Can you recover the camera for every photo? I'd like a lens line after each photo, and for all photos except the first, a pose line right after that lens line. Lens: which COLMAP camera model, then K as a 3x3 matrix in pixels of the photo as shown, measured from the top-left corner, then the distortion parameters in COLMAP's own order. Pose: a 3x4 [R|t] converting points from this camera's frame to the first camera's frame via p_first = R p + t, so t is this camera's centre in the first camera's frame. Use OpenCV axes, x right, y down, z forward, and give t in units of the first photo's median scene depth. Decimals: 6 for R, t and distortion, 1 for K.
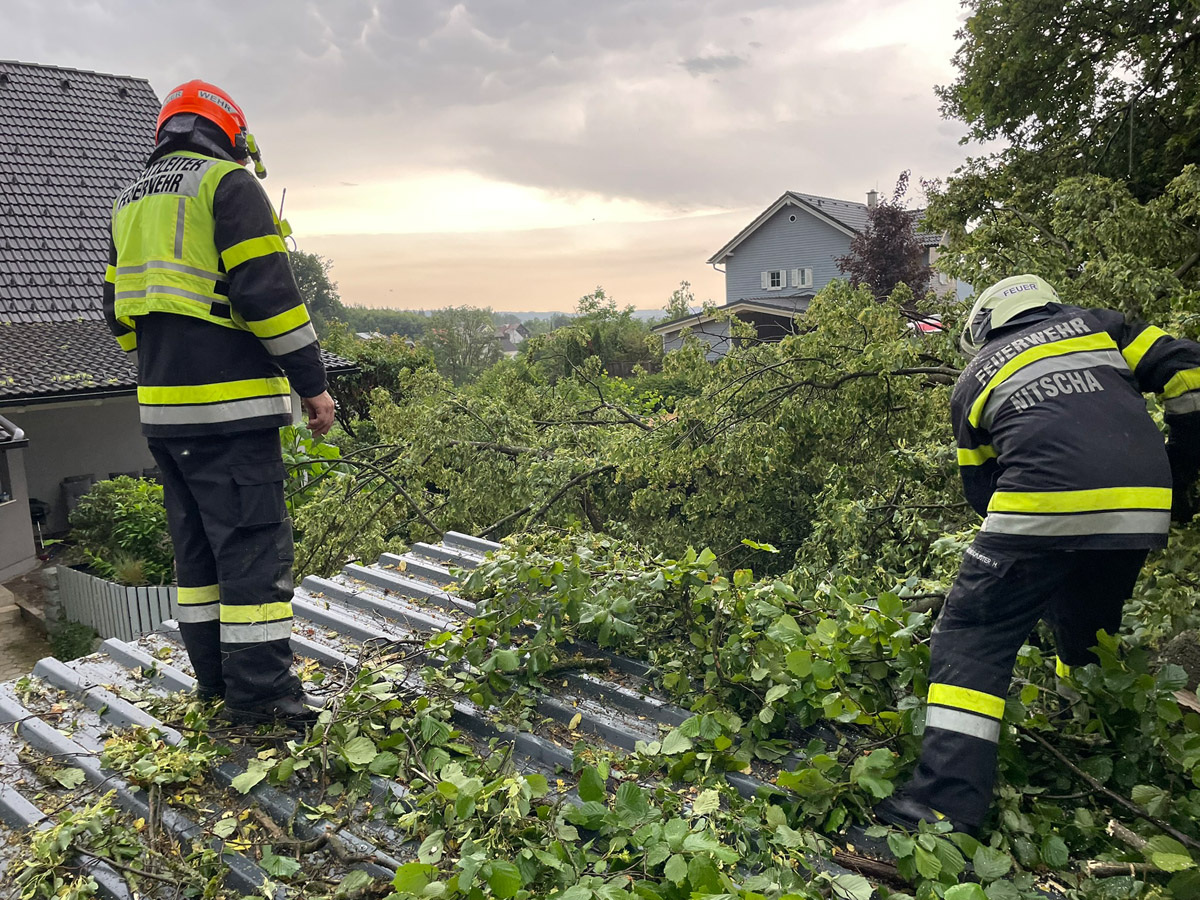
lens RADIAL K [[883.4, 0, 600.0], [0, 883.4, 450.0], [0, 0, 1]] dist [0.067684, -0.098363]
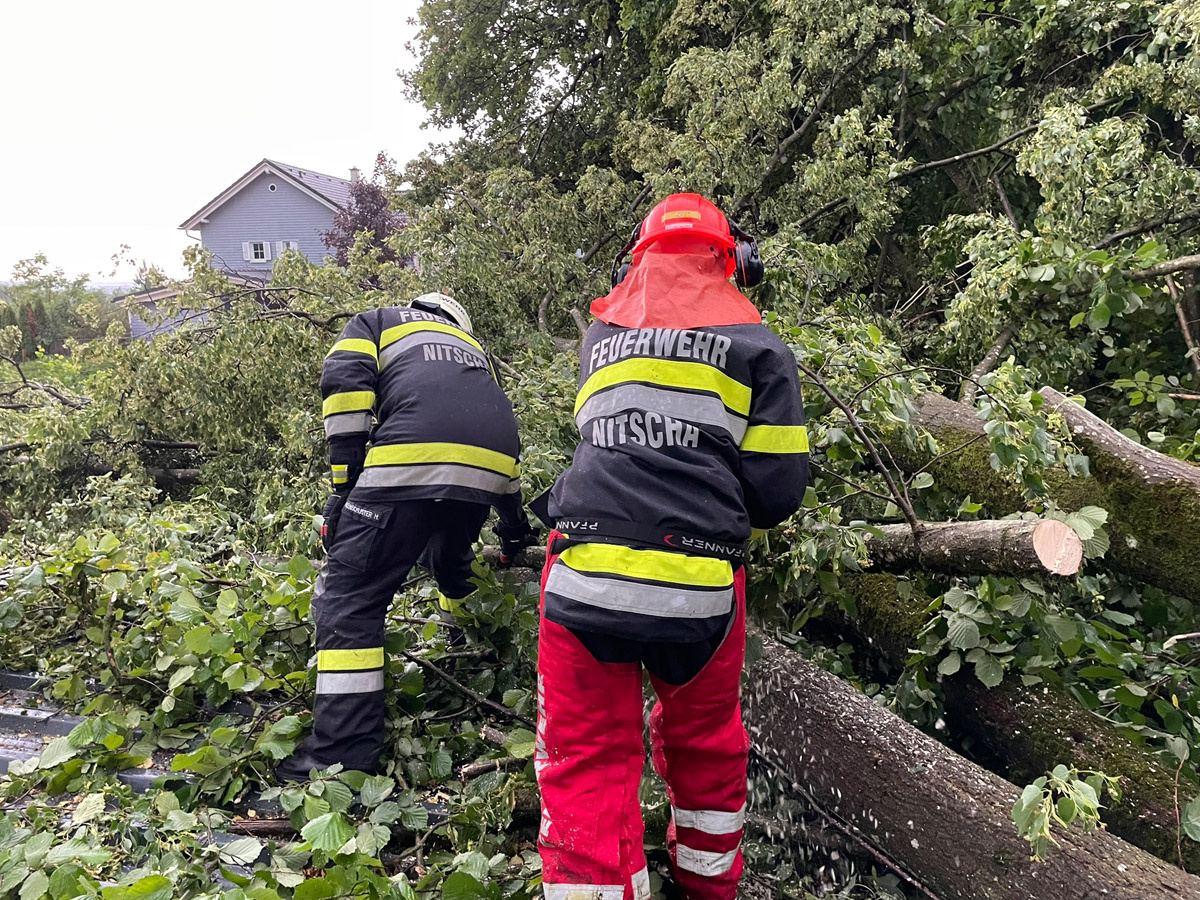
lens RADIAL K [[883.4, 0, 600.0], [0, 883.4, 450.0], [0, 0, 1]] dist [0.067684, -0.098363]
pose [[0.858745, -0.068578, 0.507793, 0.115751], [0.056190, 0.997630, 0.039707, 0.019778], [-0.509313, -0.005565, 0.860563, -0.045244]]
